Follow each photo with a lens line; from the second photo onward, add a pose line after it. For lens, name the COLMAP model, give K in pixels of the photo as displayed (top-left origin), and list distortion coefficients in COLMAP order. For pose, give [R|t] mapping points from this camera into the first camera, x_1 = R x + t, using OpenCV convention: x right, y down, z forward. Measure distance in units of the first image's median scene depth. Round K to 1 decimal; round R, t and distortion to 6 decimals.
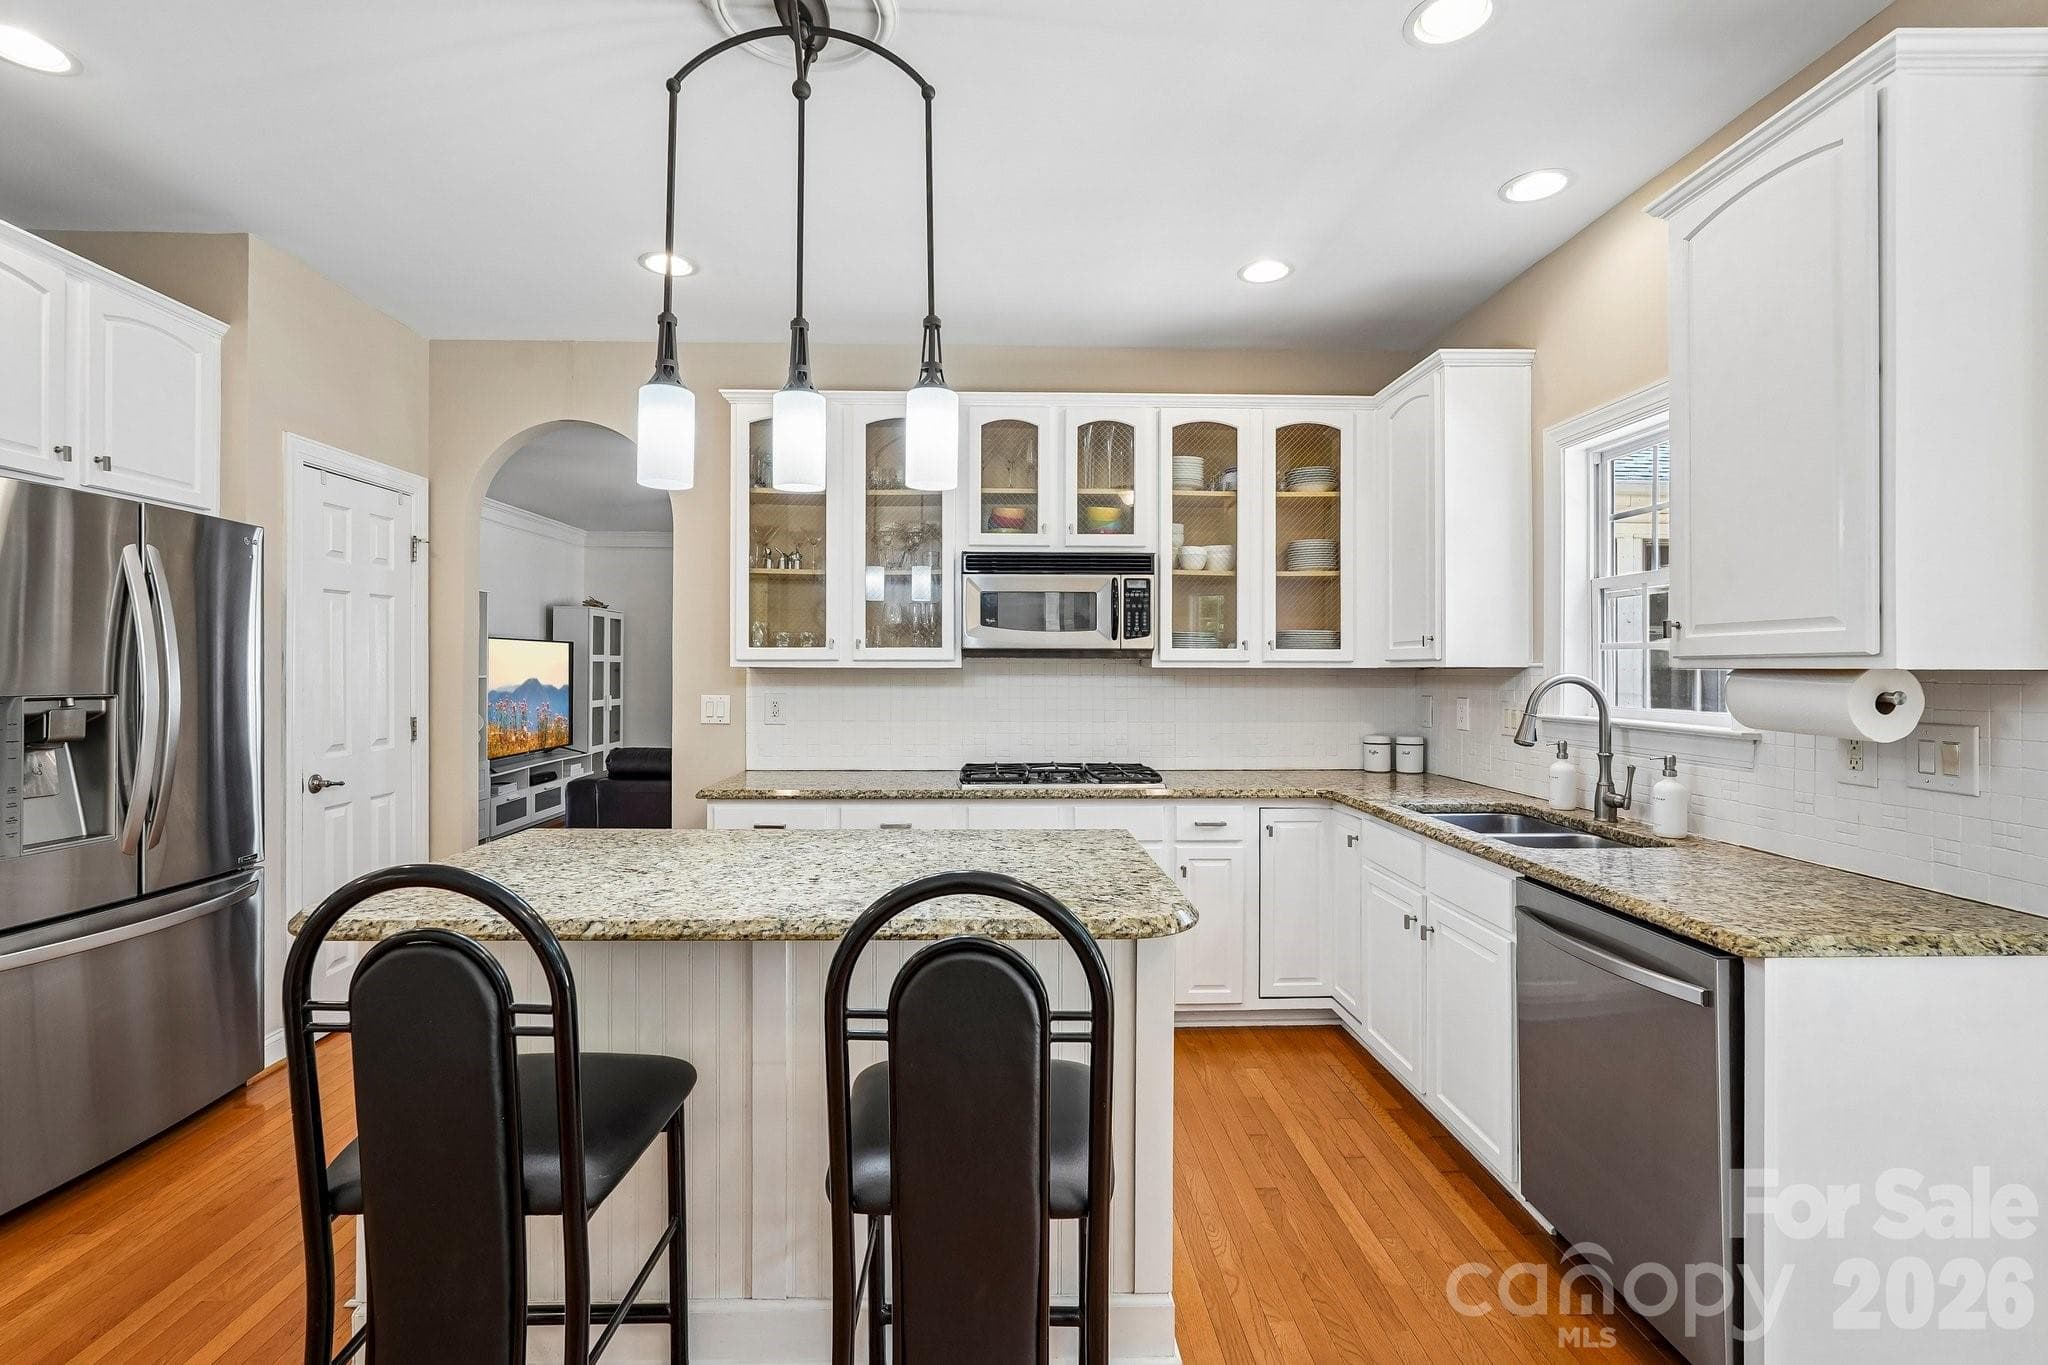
lens RADIAL K [[909.4, 0, 1014.4], [0, 909.4, 681.5], [0, 0, 1]] dist [-0.002154, 0.000205]
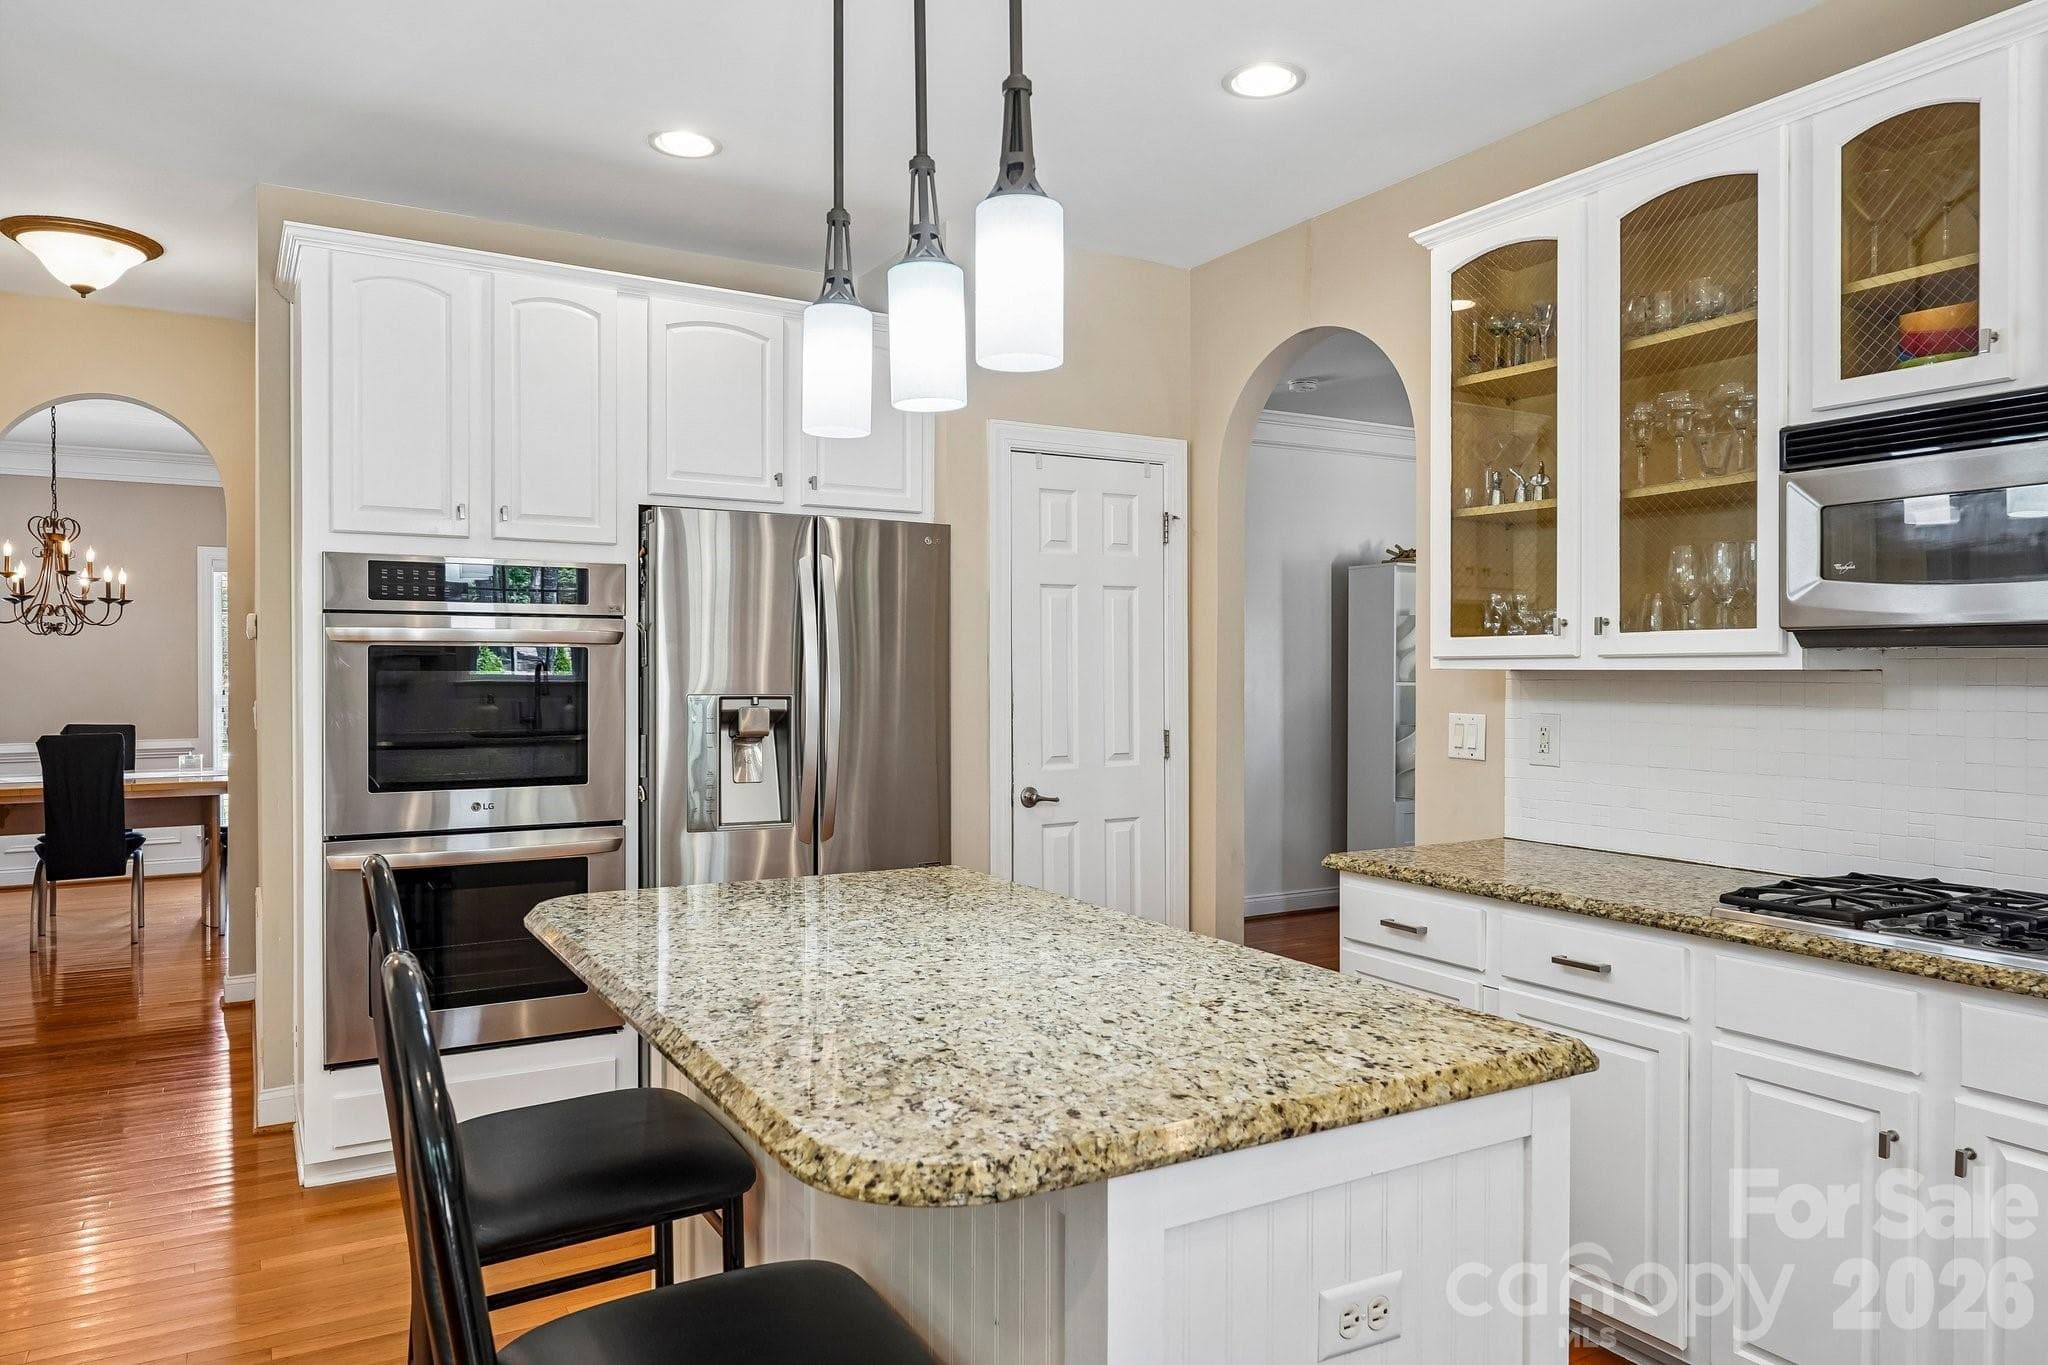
lens RADIAL K [[1339.1, 0, 1024.0], [0, 1339.1, 682.5], [0, 0, 1]] dist [-0.005976, 0.000558]
pose [[0.484177, 0.005523, -0.874953, 0.365764], [-0.014575, 0.999892, -0.001754, -0.000578], [0.874849, 0.013602, 0.484205, 0.304938]]
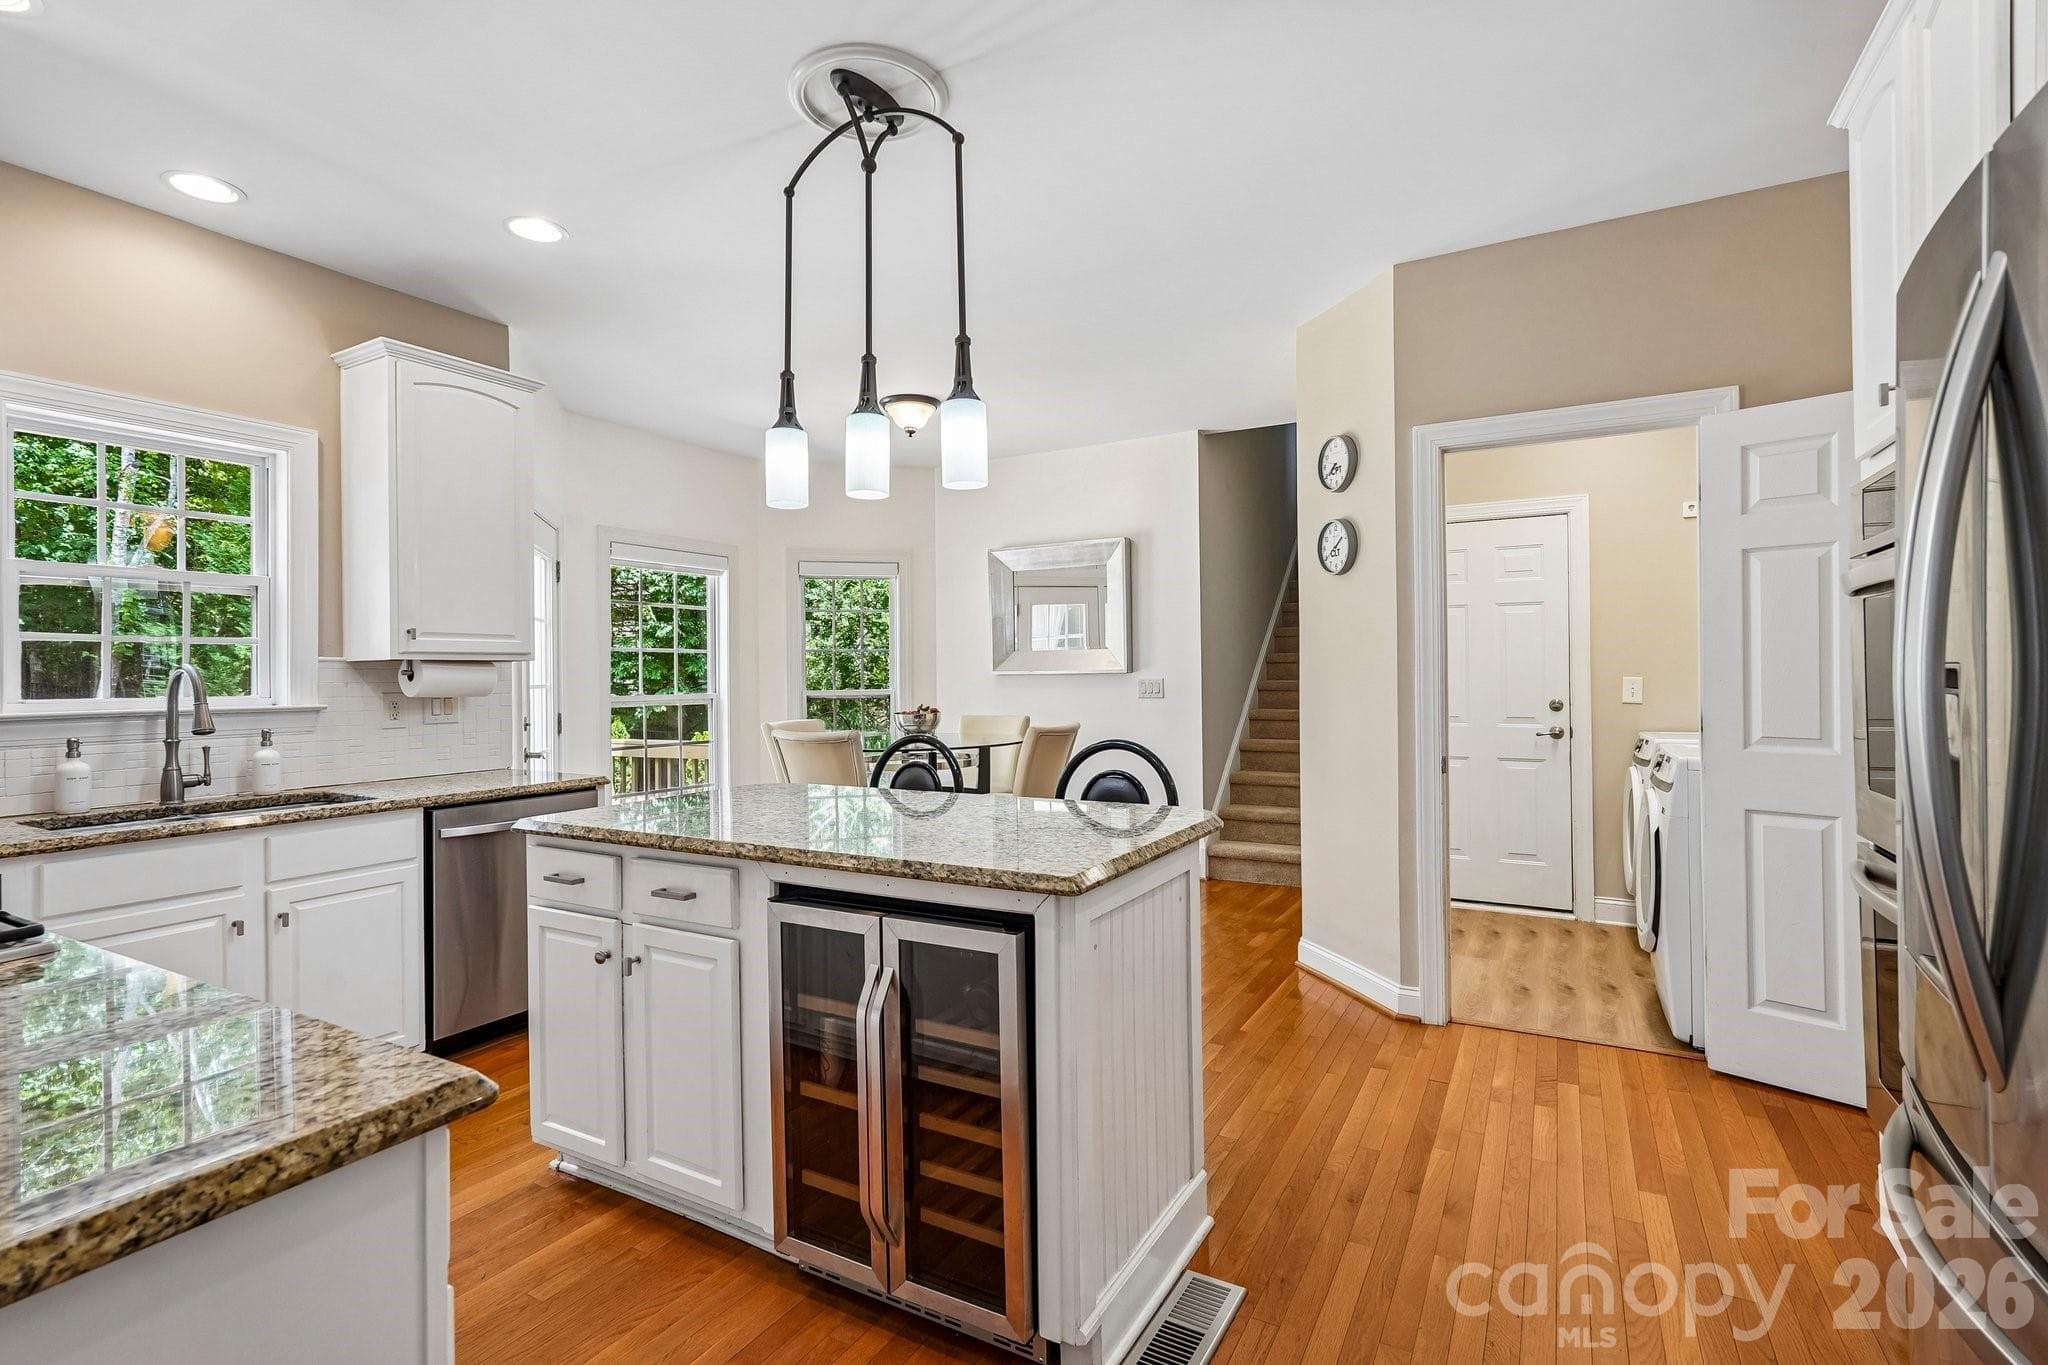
lens RADIAL K [[938.4, 0, 1027.1], [0, 938.4, 715.5], [0, 0, 1]] dist [-0.015901, -0.000187]
pose [[-0.853531, -0.021703, 0.520590, -0.562092], [0.011693, 0.998083, 0.060781, -0.002090], [-0.520911, 0.057966, -0.851641, 1.028532]]
